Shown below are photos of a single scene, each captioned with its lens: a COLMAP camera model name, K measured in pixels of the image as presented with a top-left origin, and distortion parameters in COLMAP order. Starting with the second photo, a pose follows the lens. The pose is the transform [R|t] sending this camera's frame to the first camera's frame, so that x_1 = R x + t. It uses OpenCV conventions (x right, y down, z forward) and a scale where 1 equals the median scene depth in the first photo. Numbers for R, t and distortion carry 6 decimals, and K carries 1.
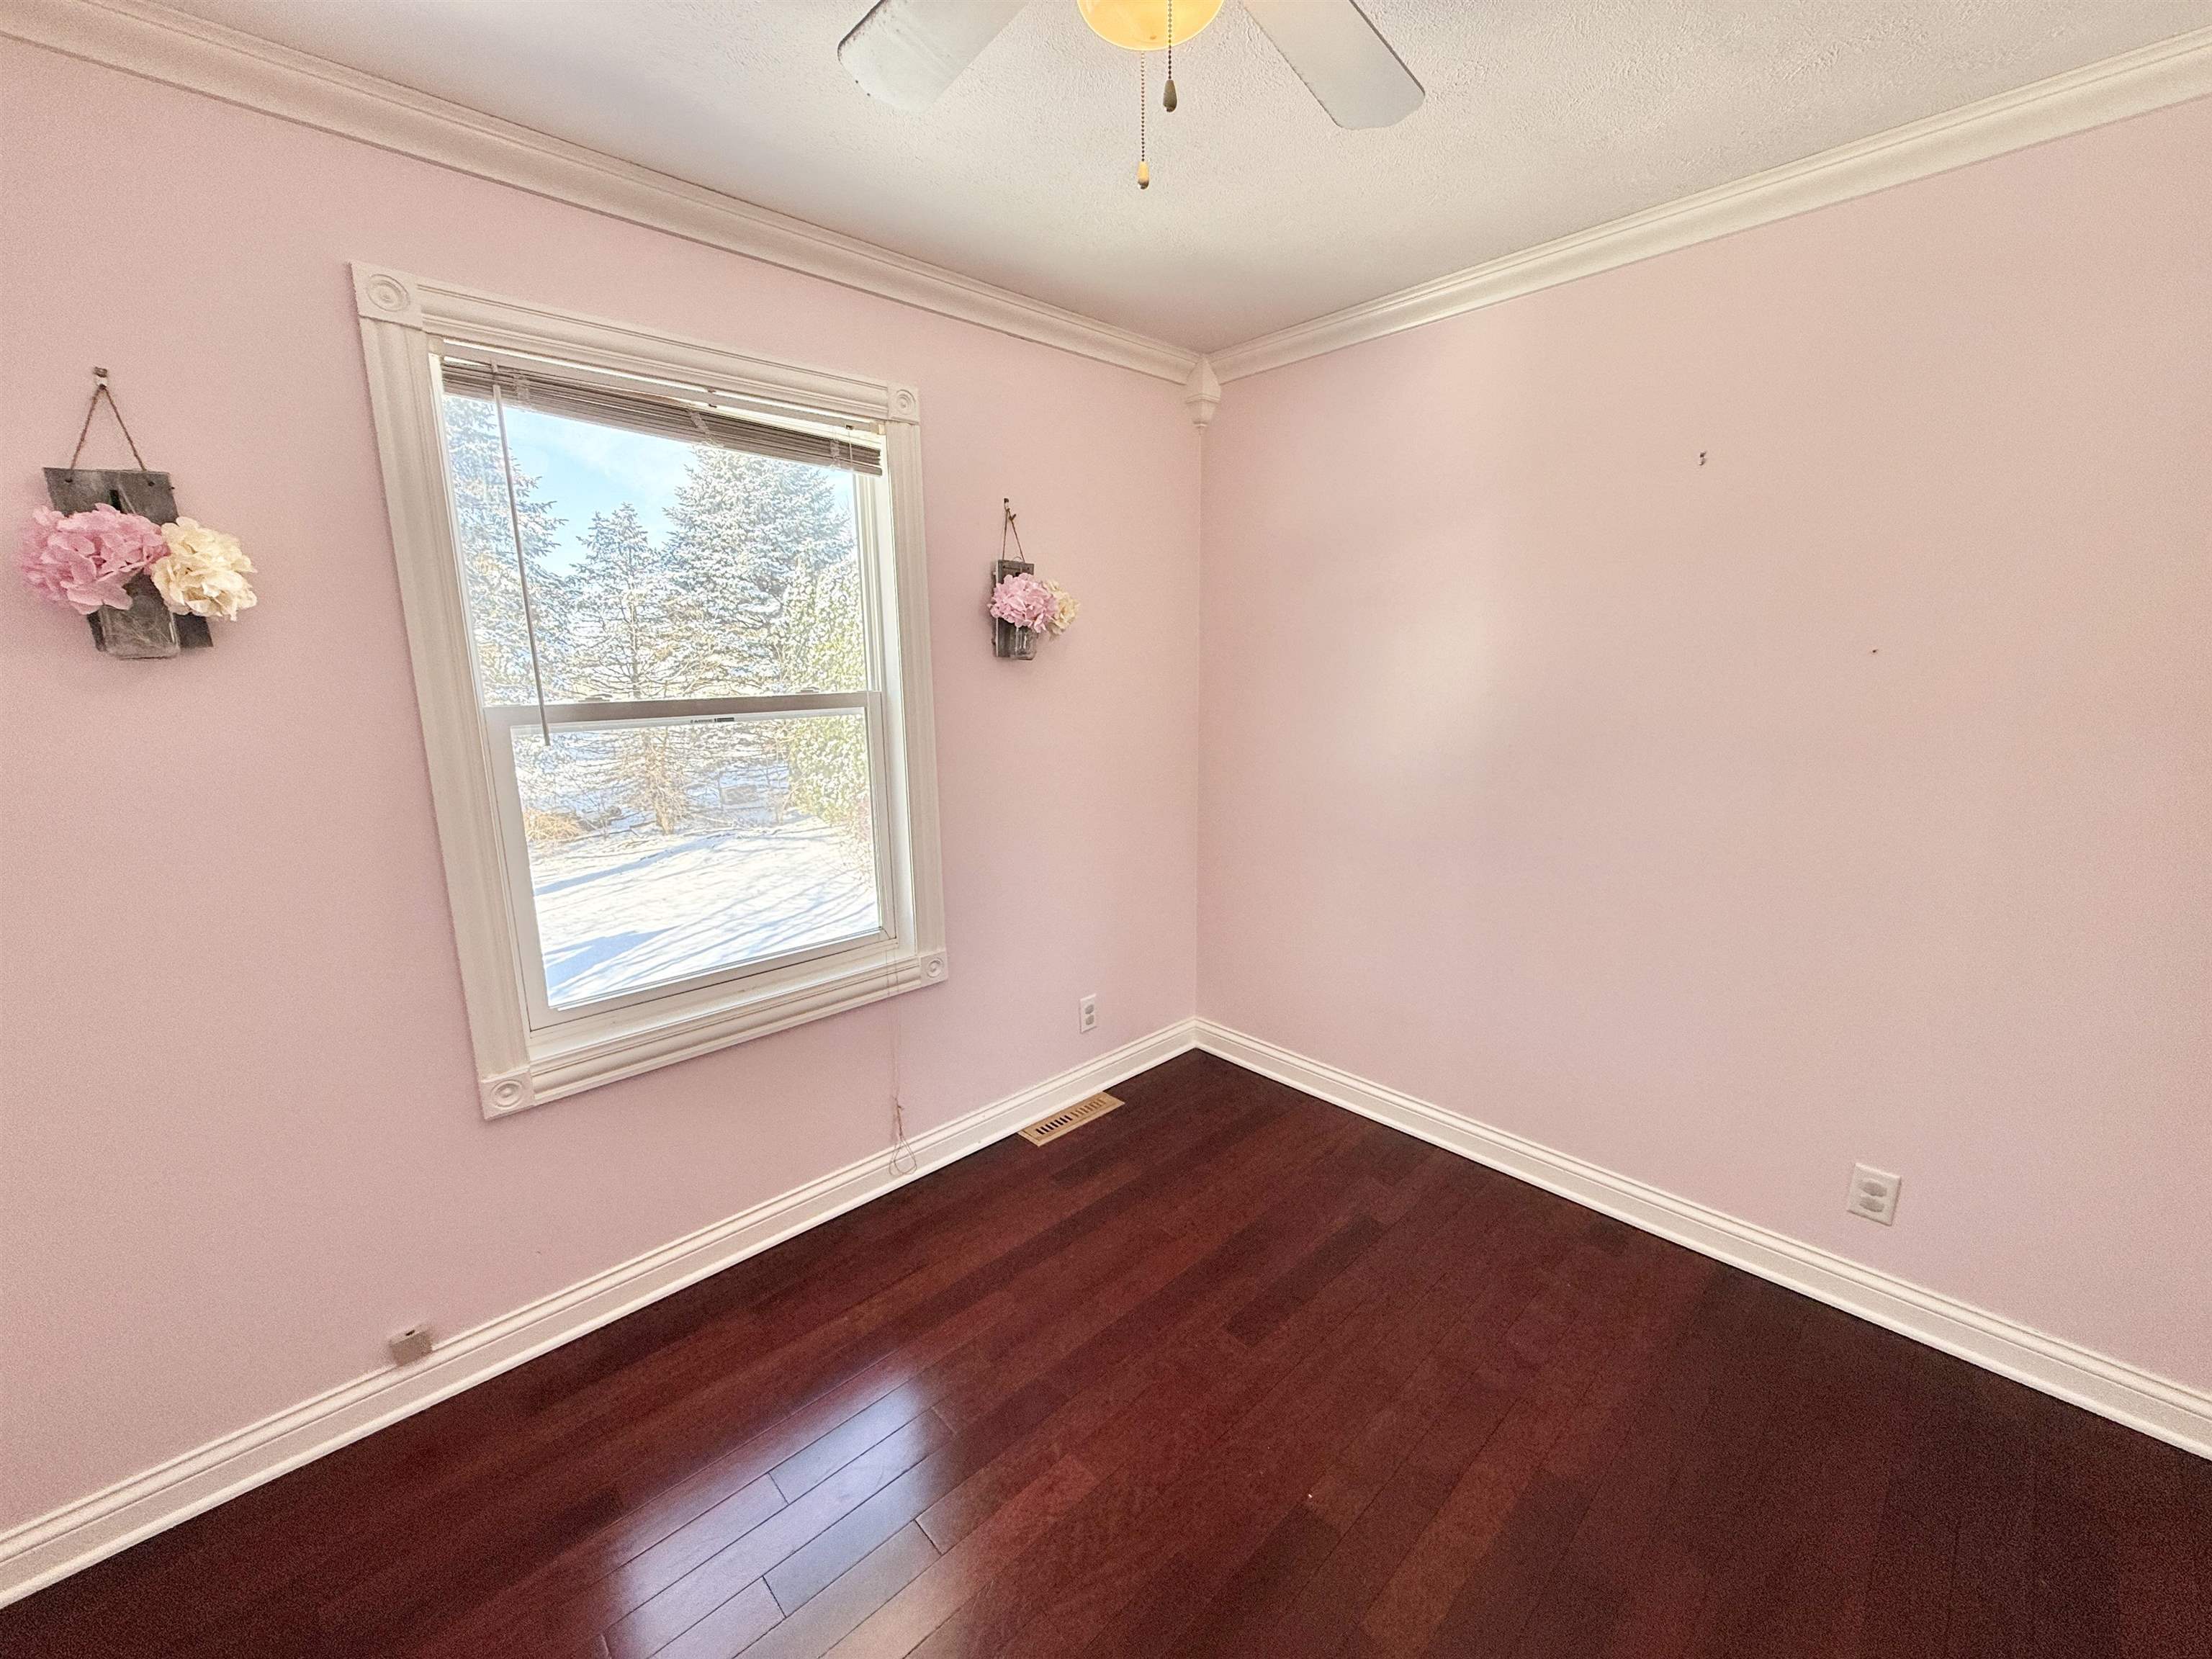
lens RADIAL K [[879.2, 0, 1105.9], [0, 879.2, 822.3], [0, 0, 1]] dist [-0.000312, 0.000168]
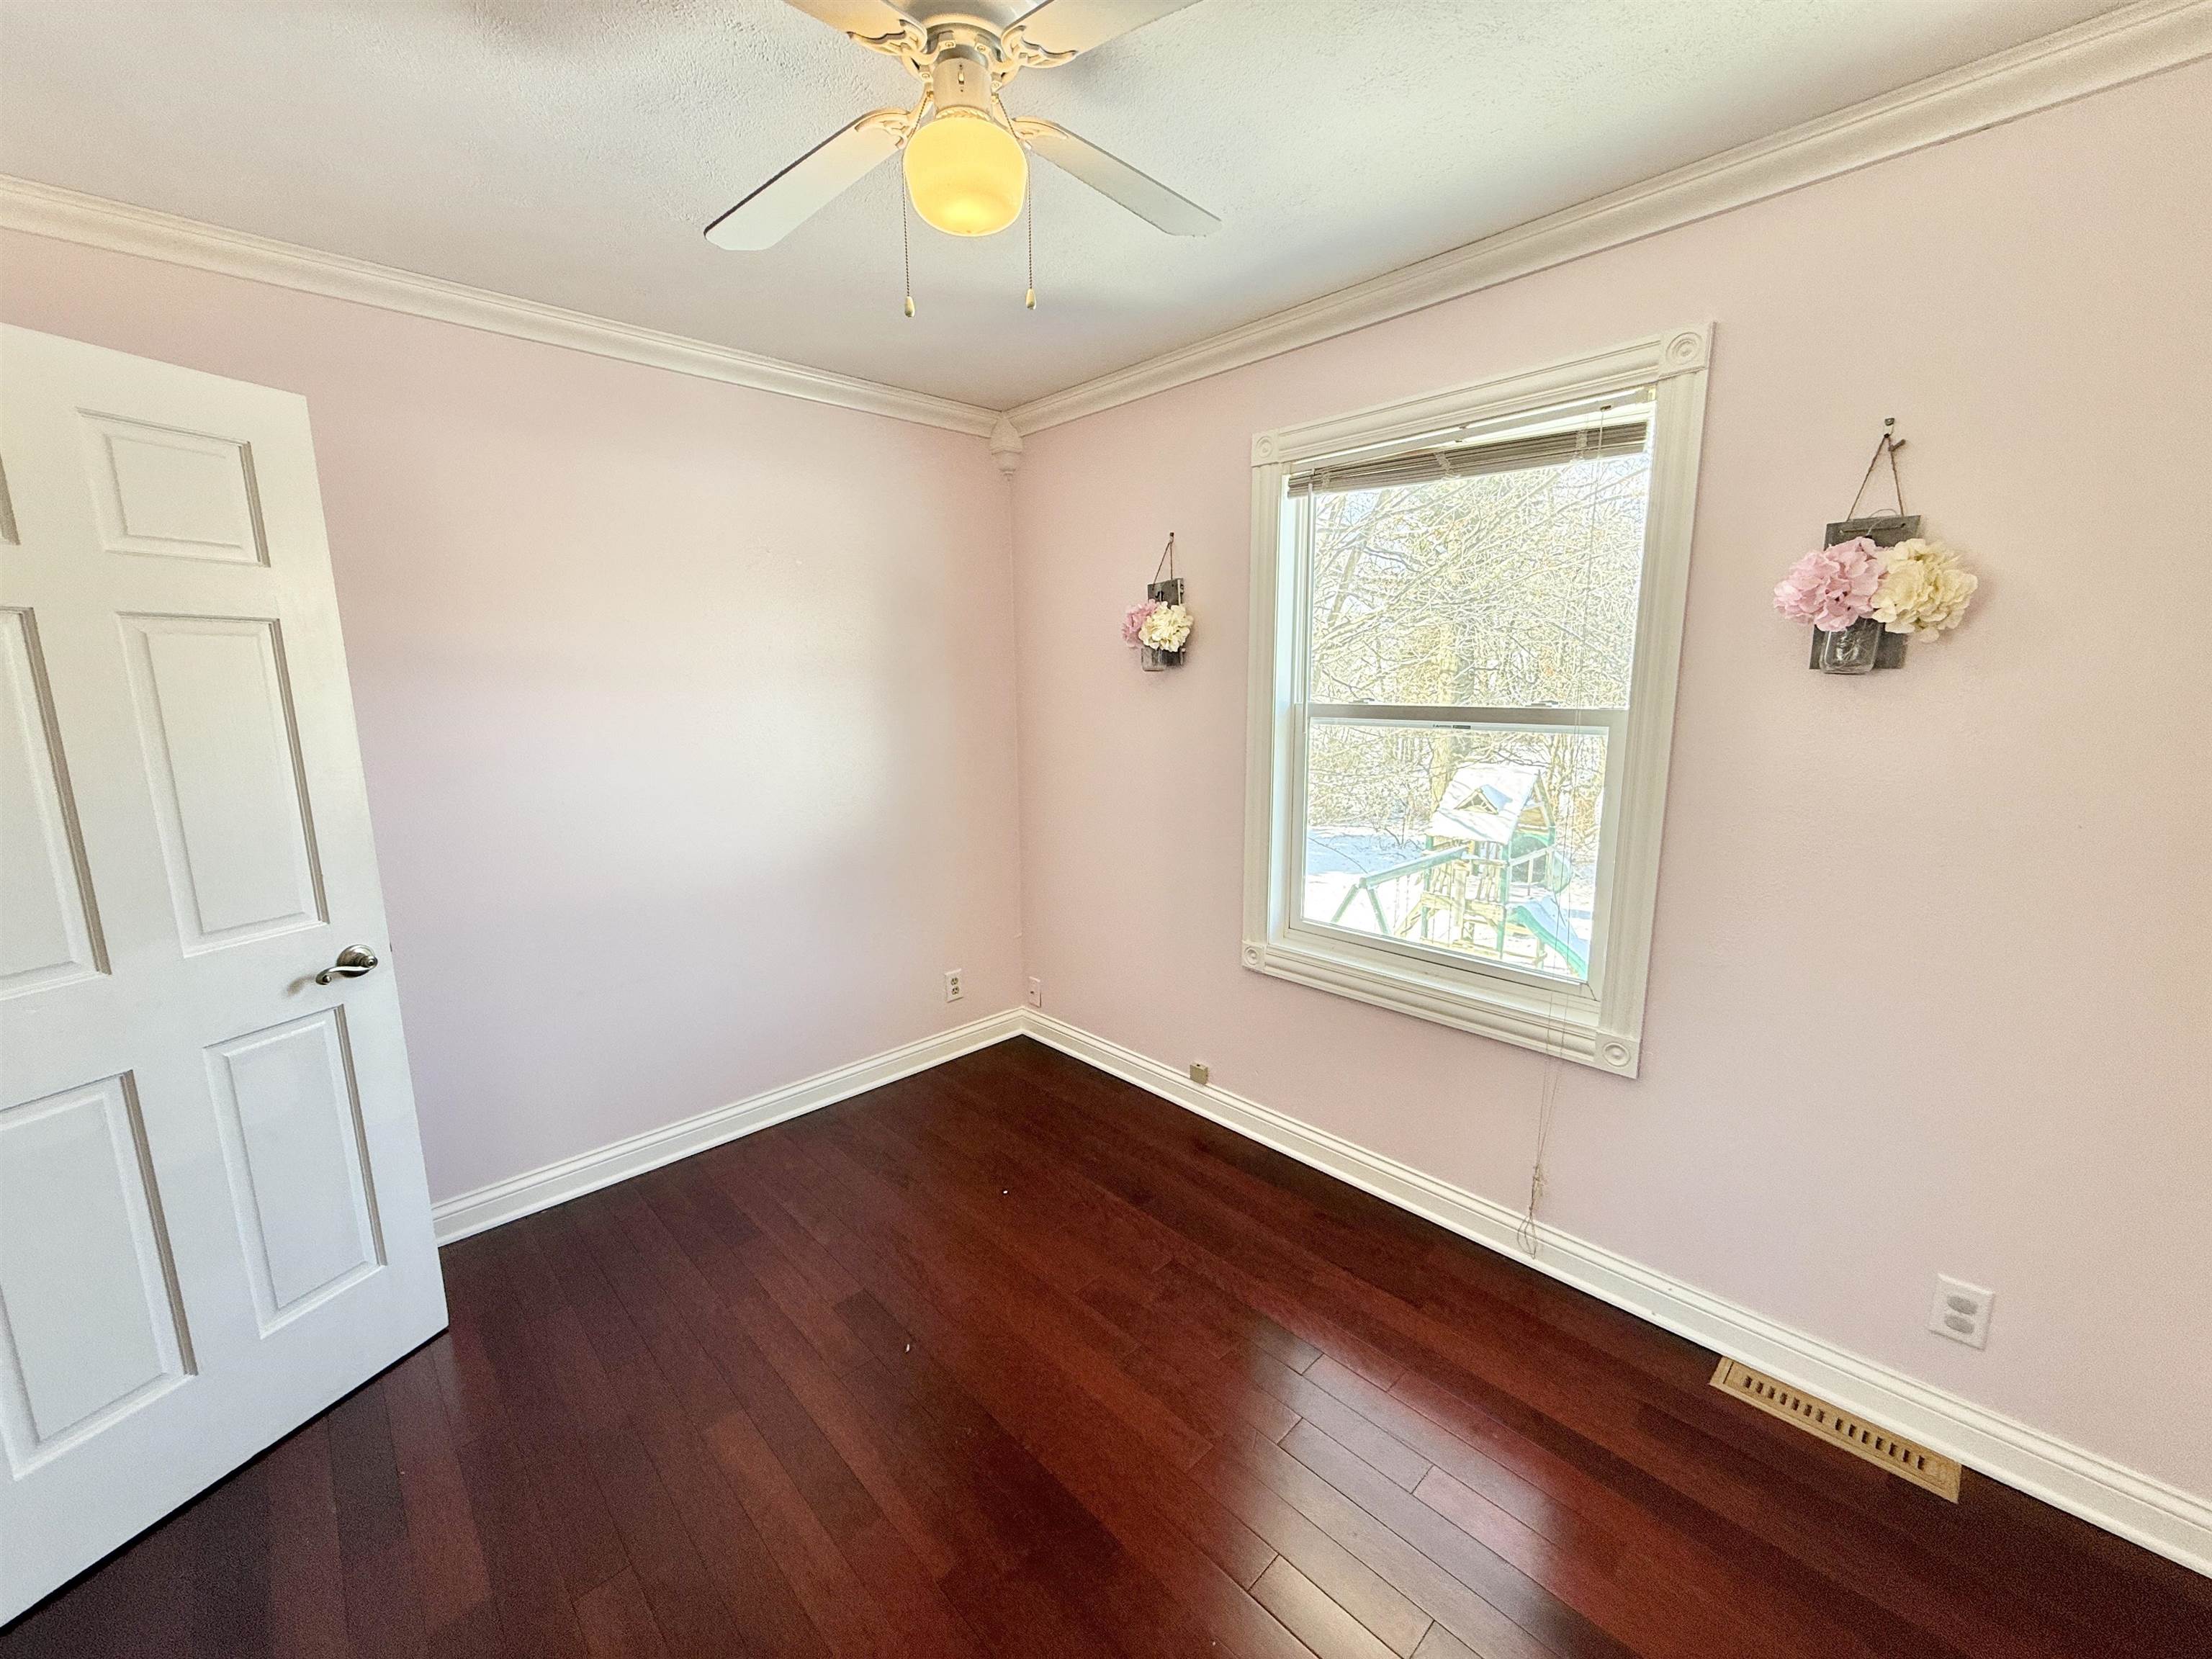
lens RADIAL K [[879.2, 0, 1117.5], [0, 879.2, 838.0], [0, 0, 1]] dist [-0.000312, 0.000168]
pose [[0.012092, 0.187097, -0.982267, 0.645919], [-0.185827, 0.965647, 0.181643, -0.102000], [0.982508, 0.180335, 0.046445, 0.552448]]
